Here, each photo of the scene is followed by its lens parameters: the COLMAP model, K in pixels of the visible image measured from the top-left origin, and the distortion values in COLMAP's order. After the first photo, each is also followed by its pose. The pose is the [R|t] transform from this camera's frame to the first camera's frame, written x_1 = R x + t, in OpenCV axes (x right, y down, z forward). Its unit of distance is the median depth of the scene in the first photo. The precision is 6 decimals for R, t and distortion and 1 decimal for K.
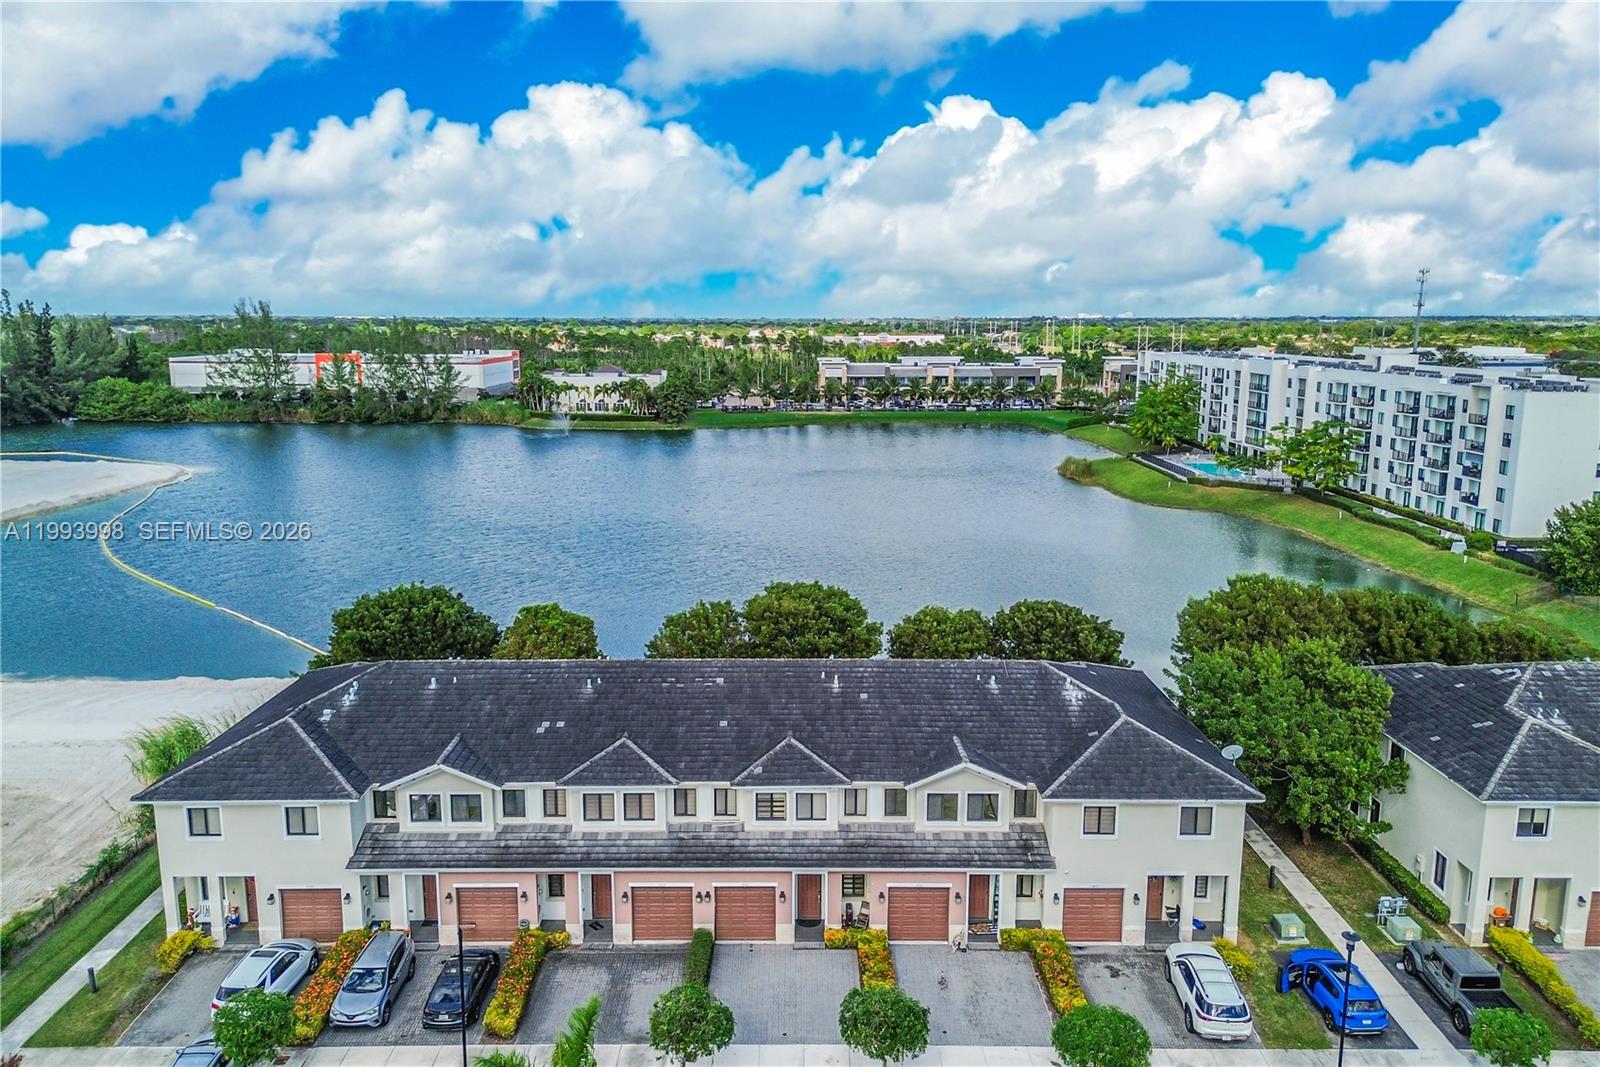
lens RADIAL K [[1130.3, 0, 809.4], [0, 1130.3, 532.1], [0, 0, 1]] dist [0.061545, -0.043835]
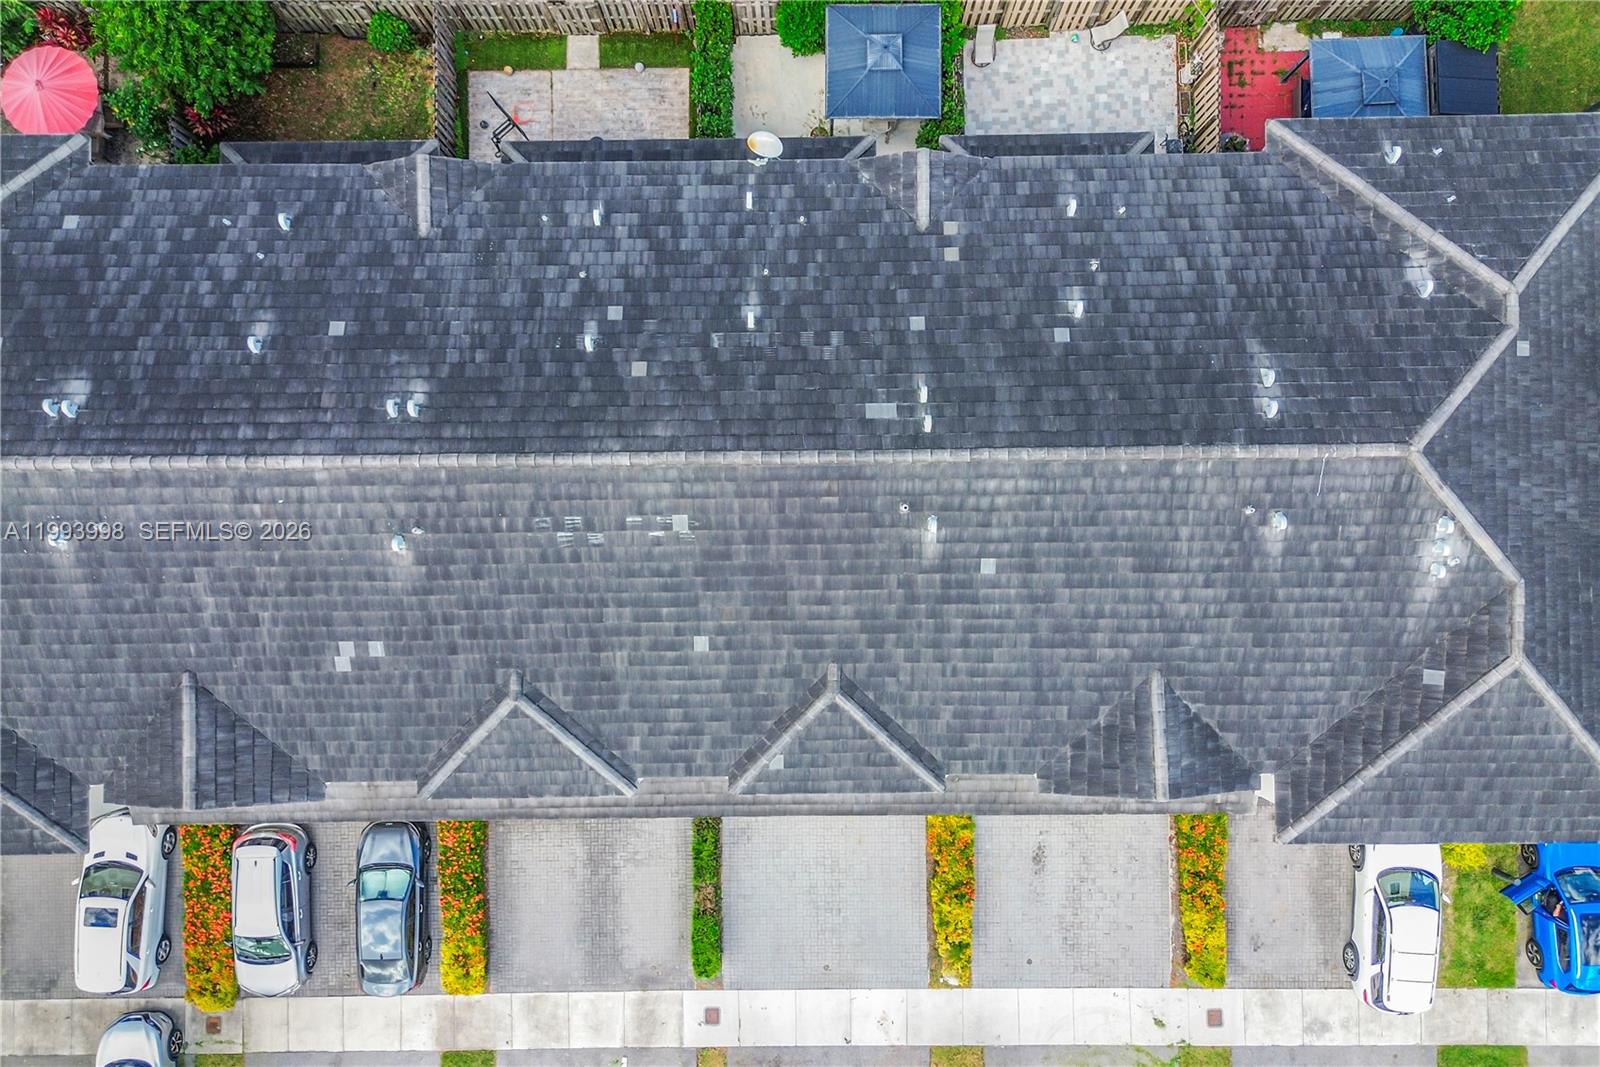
lens RADIAL K [[1130.3, 0, 798.5], [0, 1130.3, 533.7], [0, 0, 1]] dist [0.061545, -0.043835]
pose [[0.999969, -0.001353, -0.007776, -0.029364], [0.007888, 0.205275, 0.978672, -0.340974], [0.000272, -0.978703, 0.205280, 0.969476]]
